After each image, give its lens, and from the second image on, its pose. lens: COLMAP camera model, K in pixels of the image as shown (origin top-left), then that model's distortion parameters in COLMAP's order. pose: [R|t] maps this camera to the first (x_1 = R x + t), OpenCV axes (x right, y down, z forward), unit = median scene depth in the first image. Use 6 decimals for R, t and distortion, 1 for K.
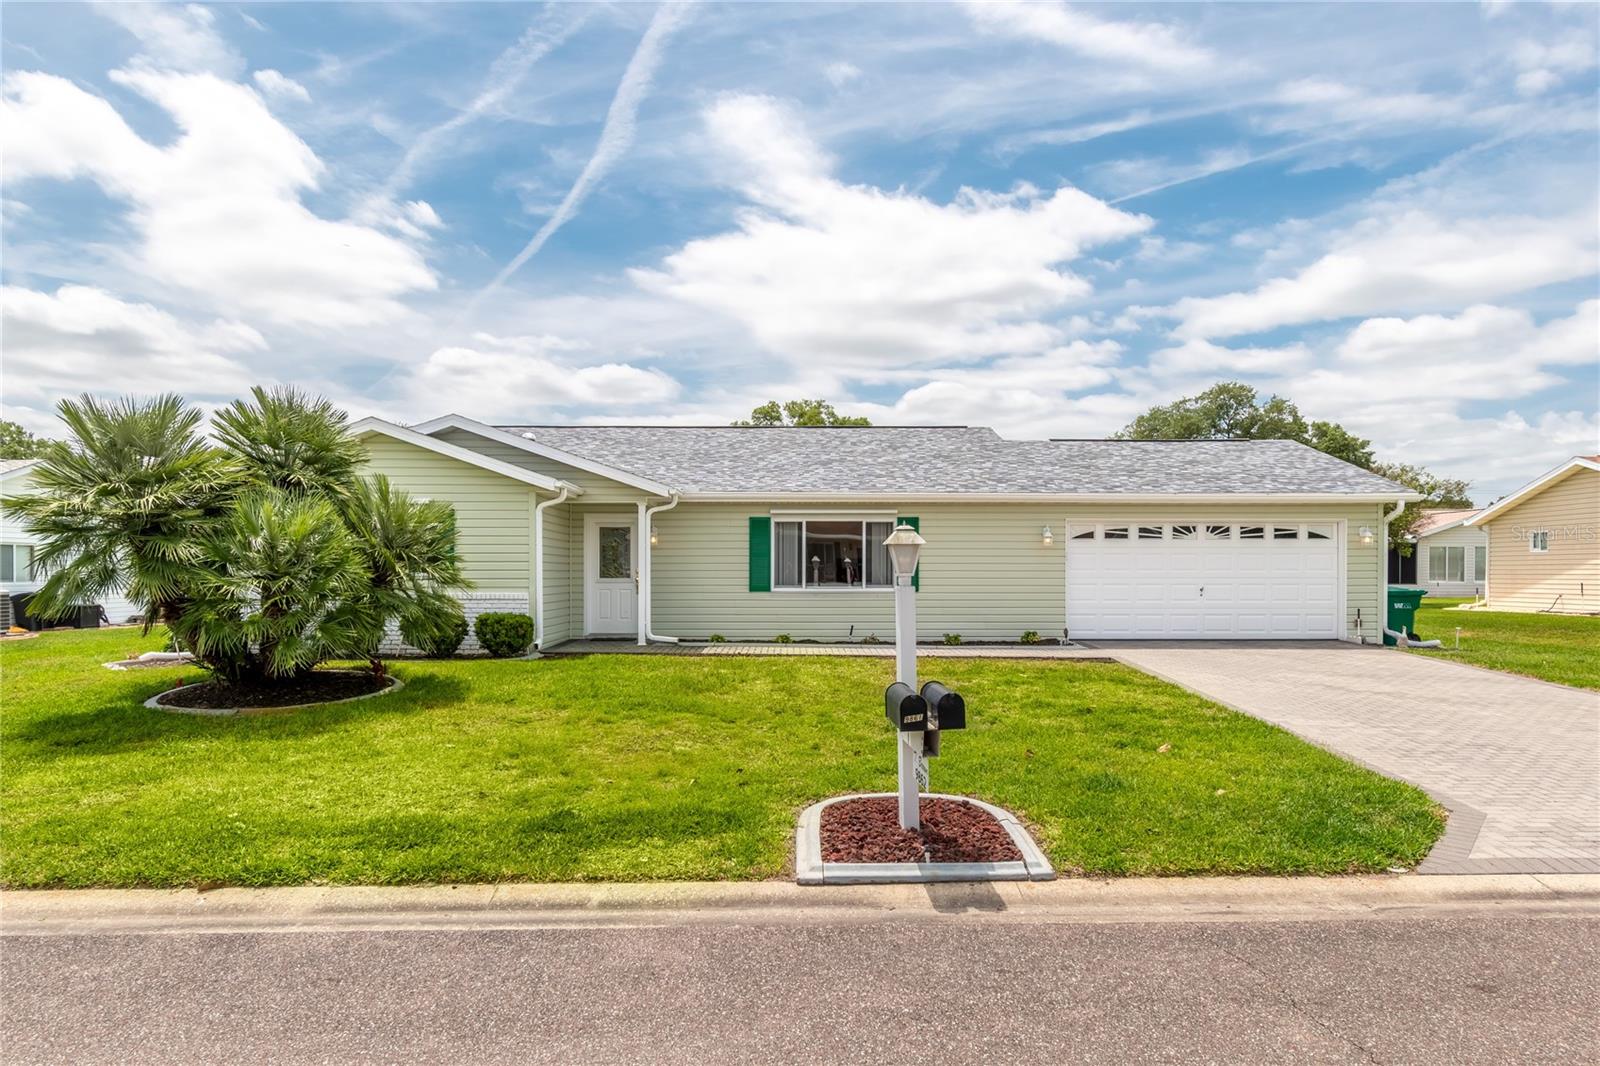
lens RADIAL K [[996.4, 0, 805.5], [0, 996.4, 602.9], [0, 0, 1]] dist [0.005544, -0.000575]
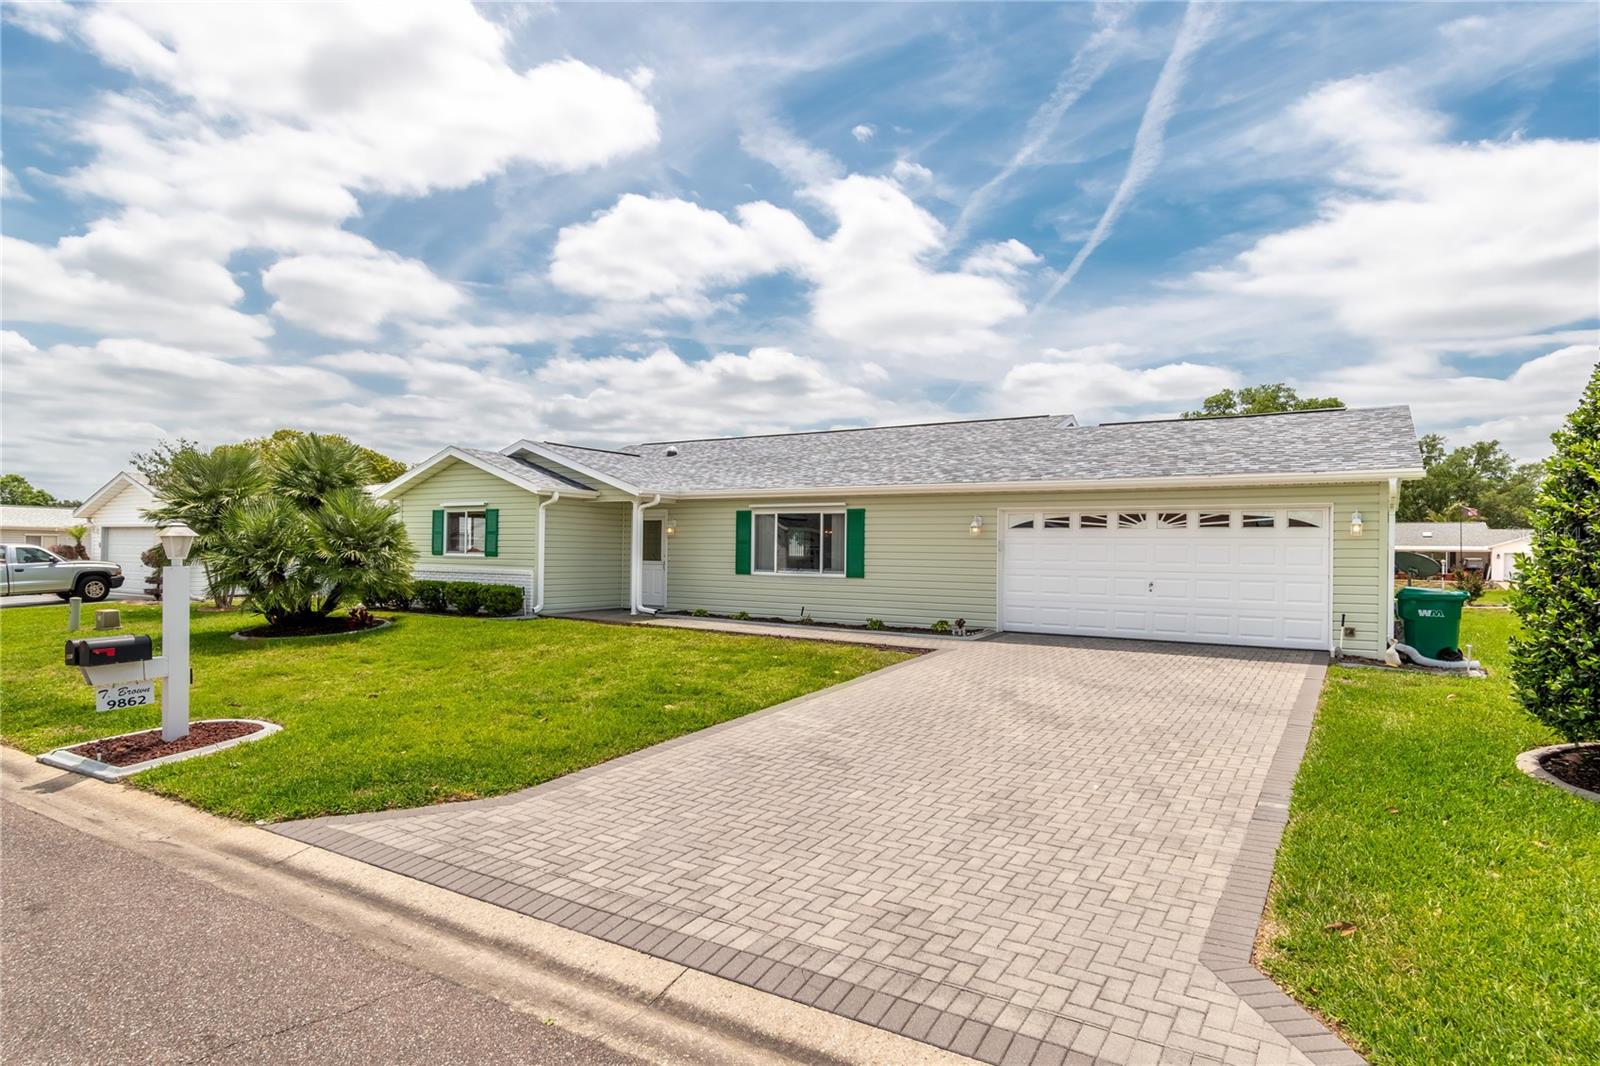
lens RADIAL K [[881.7, 0, 796.1], [0, 881.7, 549.0], [0, 0, 1]] dist [-0.003776, -0.001035]
pose [[0.843589, 0.009393, -0.536908, 0.562838], [-0.030256, 0.999090, -0.030059, -0.011602], [0.536137, 0.041602, 0.843105, 0.158484]]
